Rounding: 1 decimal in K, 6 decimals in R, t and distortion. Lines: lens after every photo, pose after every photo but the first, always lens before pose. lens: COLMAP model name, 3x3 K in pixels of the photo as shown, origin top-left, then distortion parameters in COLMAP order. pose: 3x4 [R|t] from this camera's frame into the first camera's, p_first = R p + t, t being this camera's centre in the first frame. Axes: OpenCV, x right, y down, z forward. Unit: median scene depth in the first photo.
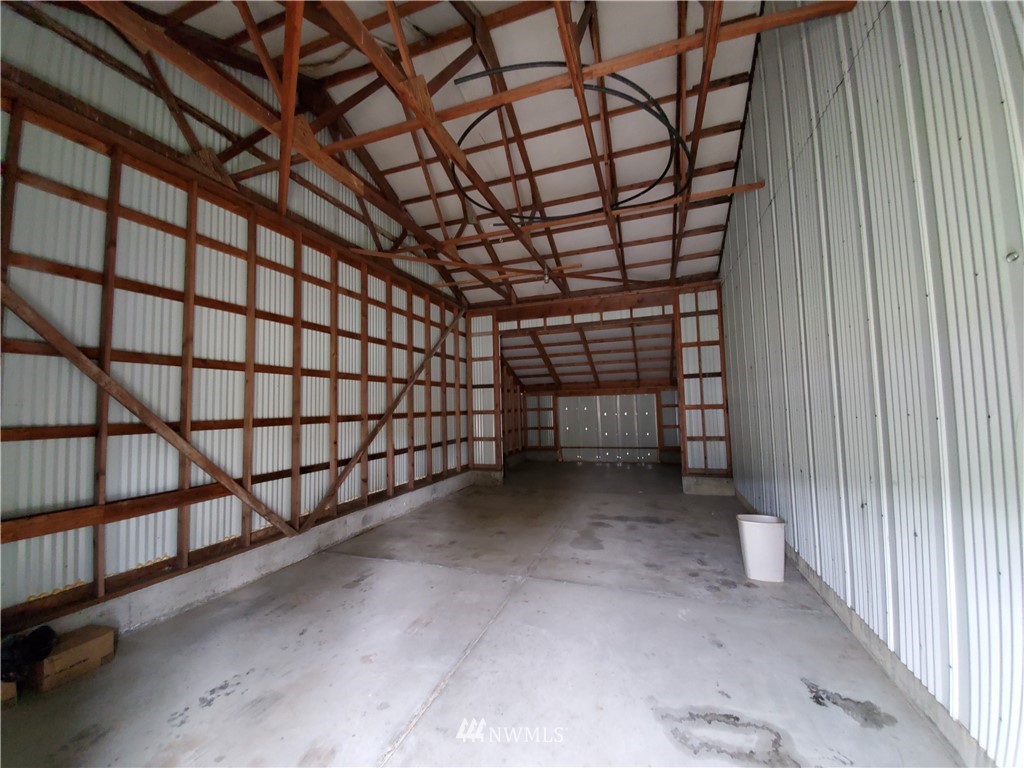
lens RADIAL K [[411.5, 0, 512.0], [0, 411.5, 384.0], [0, 0, 1]] dist [-0.000591, -0.011107]
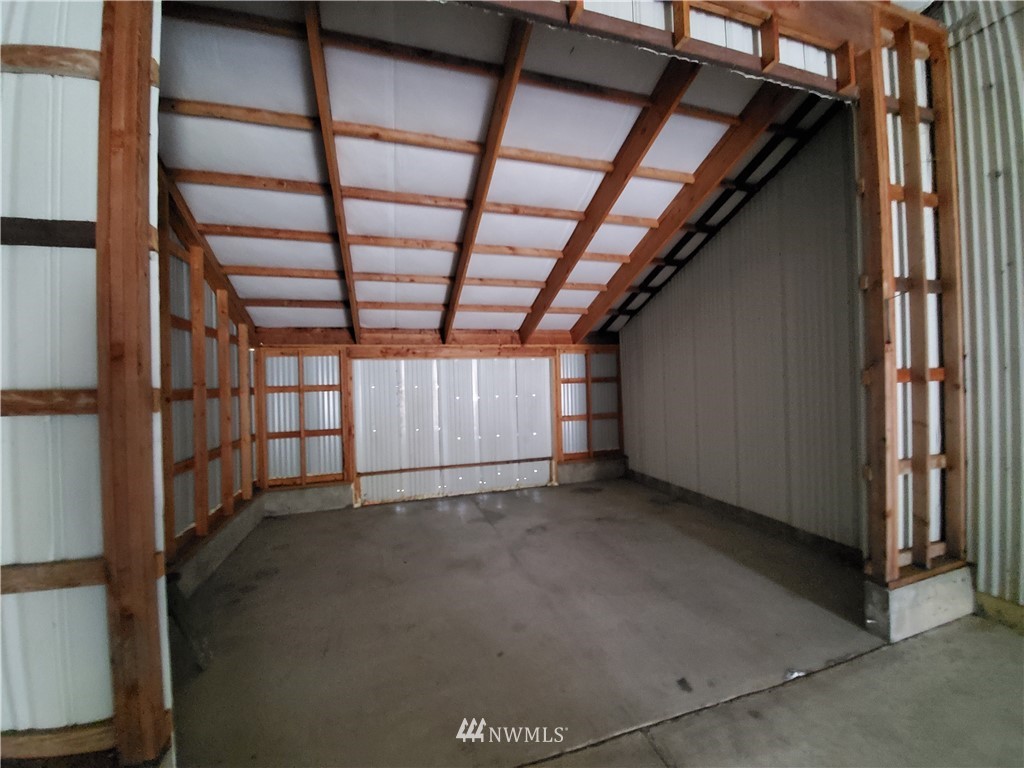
lens RADIAL K [[411.5, 0, 512.0], [0, 411.5, 384.0], [0, 0, 1]] dist [-0.000591, -0.011107]
pose [[0.801092, -0.005965, 0.598511, -0.011344], [-0.040599, 0.997106, 0.064278, 0.022614], [-0.597162, -0.075791, 0.798532, 0.556952]]
